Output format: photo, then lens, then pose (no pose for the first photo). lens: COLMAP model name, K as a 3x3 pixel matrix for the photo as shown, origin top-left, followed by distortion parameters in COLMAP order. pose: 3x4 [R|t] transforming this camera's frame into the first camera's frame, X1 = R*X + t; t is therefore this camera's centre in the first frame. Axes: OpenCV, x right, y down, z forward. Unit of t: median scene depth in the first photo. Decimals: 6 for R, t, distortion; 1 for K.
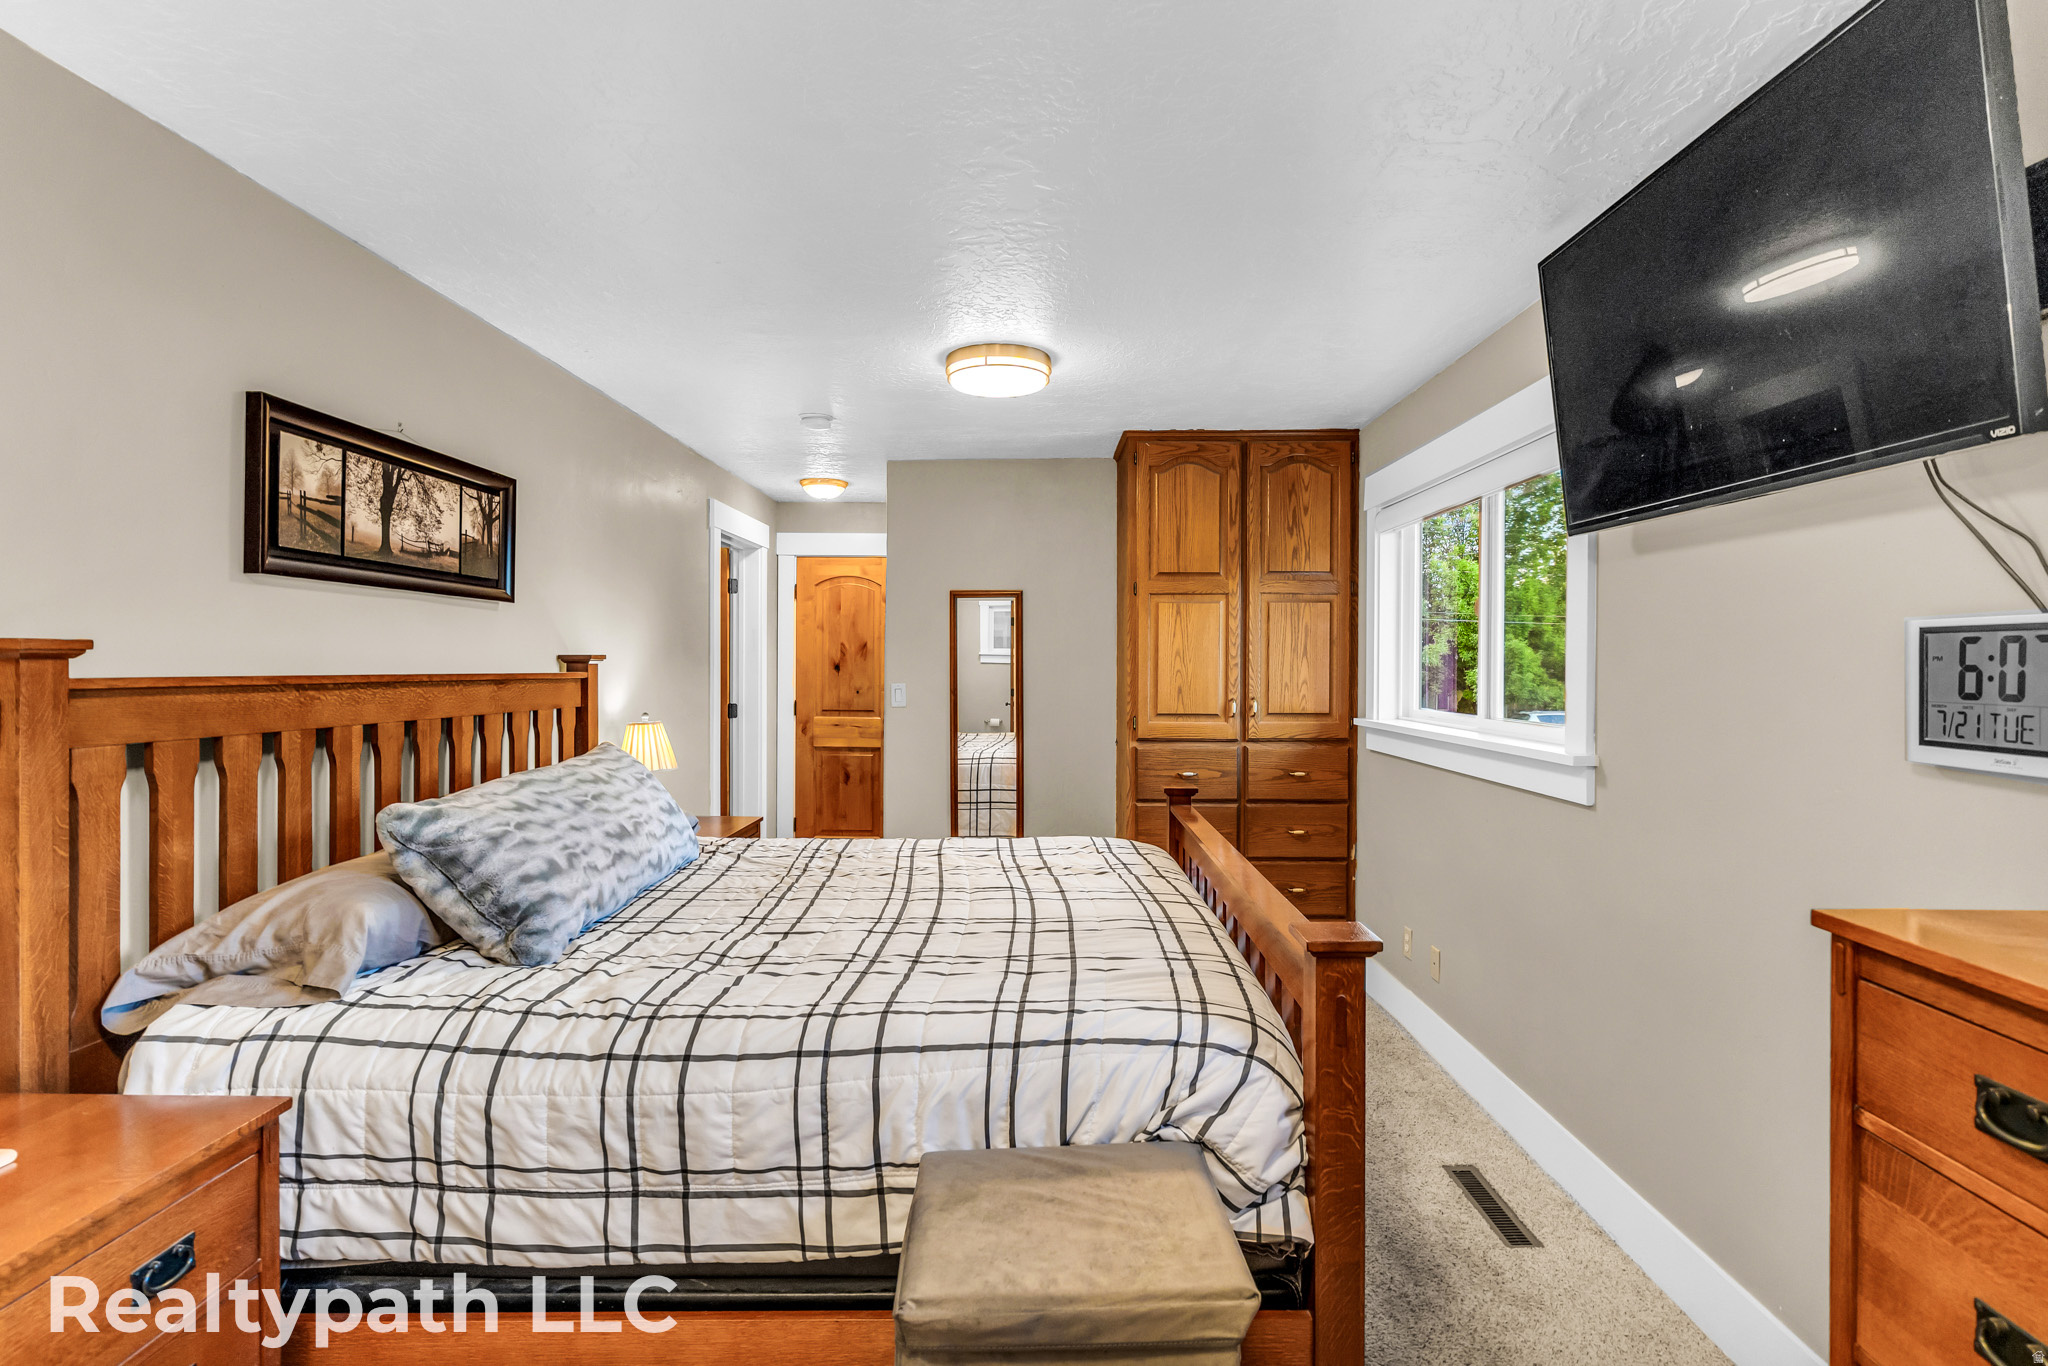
lens RADIAL K [[1009.6, 0, 1034.9], [0, 1009.6, 669.2], [0, 0, 1]] dist [0.000980, 0.000484]
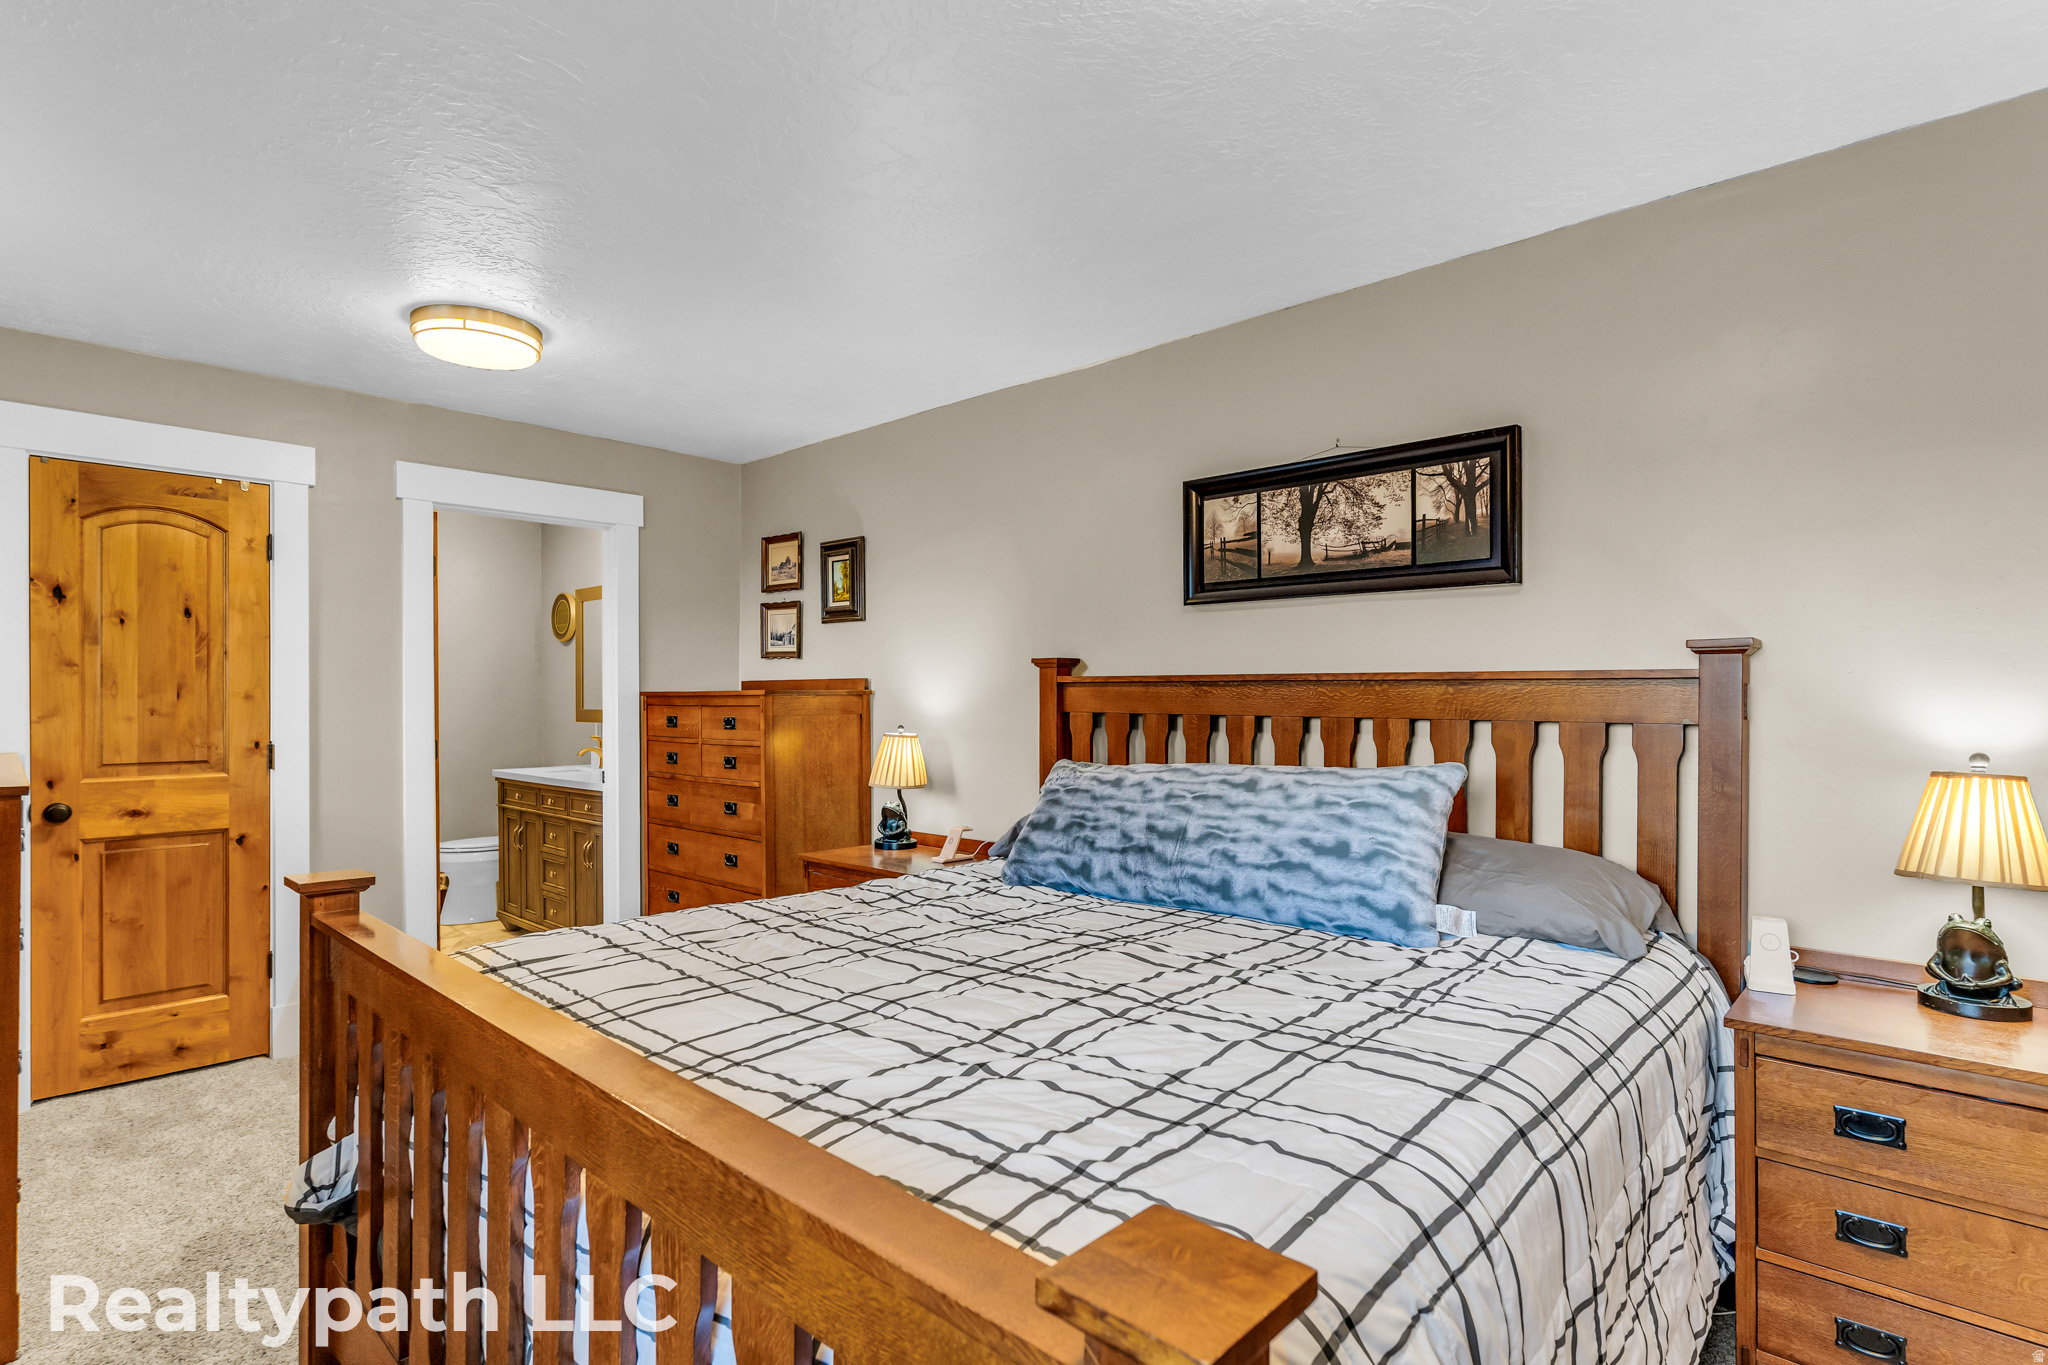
lens RADIAL K [[1009.6, 0, 1027.3], [0, 1009.6, 697.4], [0, 0, 1]] dist [0.000980, 0.000484]
pose [[-0.669352, -0.000303, -0.742945, 0.381739], [-0.004715, 0.999982, 0.003840, 0.026938], [0.742930, 0.006074, -0.669341, 1.468390]]
